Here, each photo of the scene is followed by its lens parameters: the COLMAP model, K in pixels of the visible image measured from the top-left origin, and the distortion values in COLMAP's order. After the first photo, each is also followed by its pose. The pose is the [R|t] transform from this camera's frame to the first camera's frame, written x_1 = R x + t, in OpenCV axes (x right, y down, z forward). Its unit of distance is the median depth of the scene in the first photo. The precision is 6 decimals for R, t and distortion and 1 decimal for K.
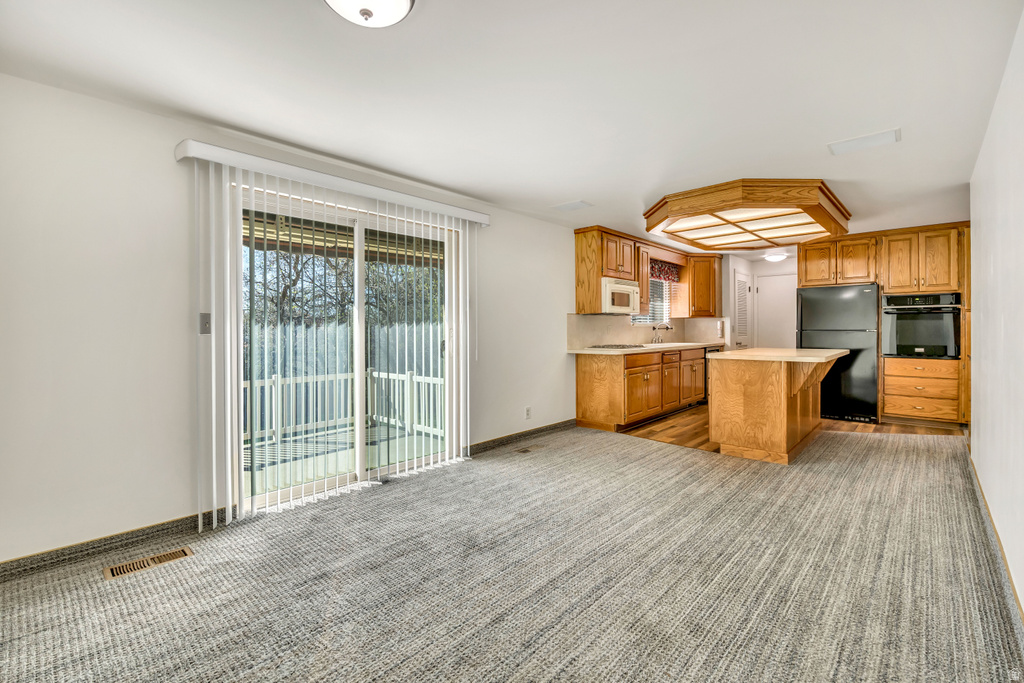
lens RADIAL K [[450.4, 0, 510.3], [0, 450.4, 332.1], [0, 0, 1]] dist [-0.005069, -0.000162]
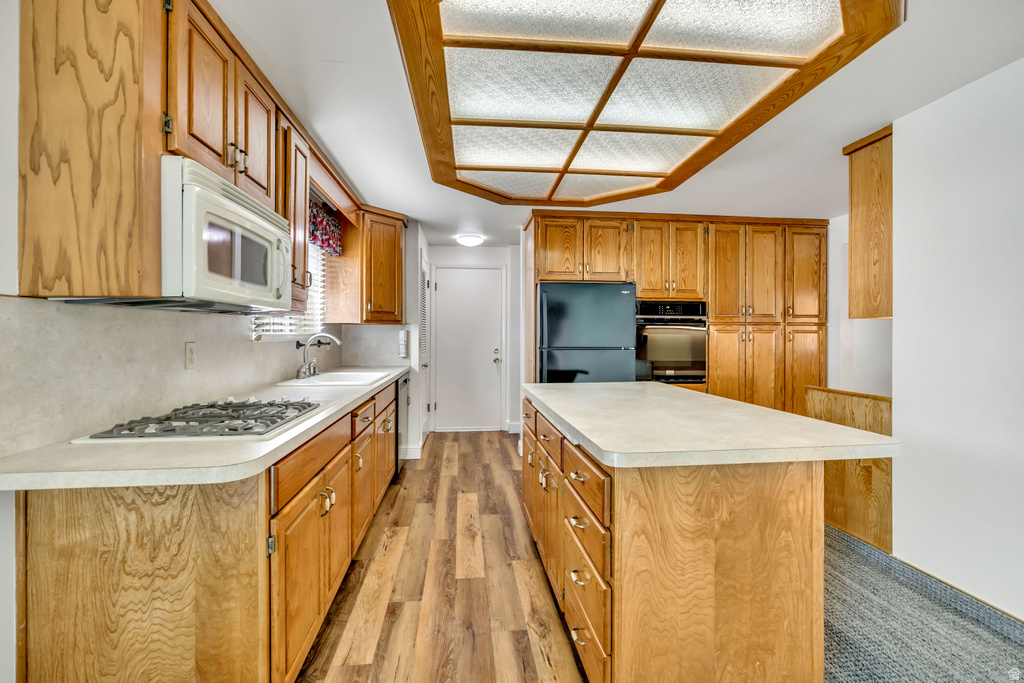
lens RADIAL K [[450.4, 0, 512.3], [0, 450.4, 333.0], [0, 0, 1]] dist [-0.005069, -0.000162]
pose [[0.647481, 0.008908, 0.762030, 0.138824], [0.000068, 0.999931, -0.011746, -0.019354], [-0.762082, 0.007657, 0.647436, 0.688329]]
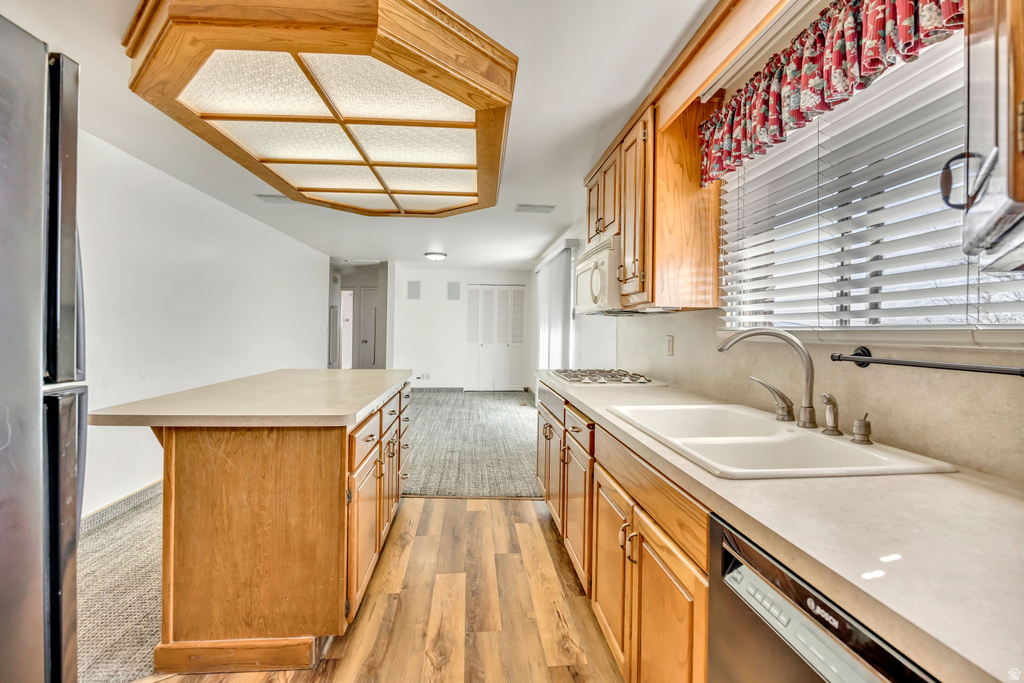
lens RADIAL K [[450.4, 0, 506.3], [0, 450.4, 321.7], [0, 0, 1]] dist [-0.005069, -0.000162]
pose [[-0.671685, -0.019463, -0.740581, 0.927098], [-0.013273, 0.999811, -0.014237, -0.024259], [0.740718, 0.000267, -0.671816, 1.539724]]
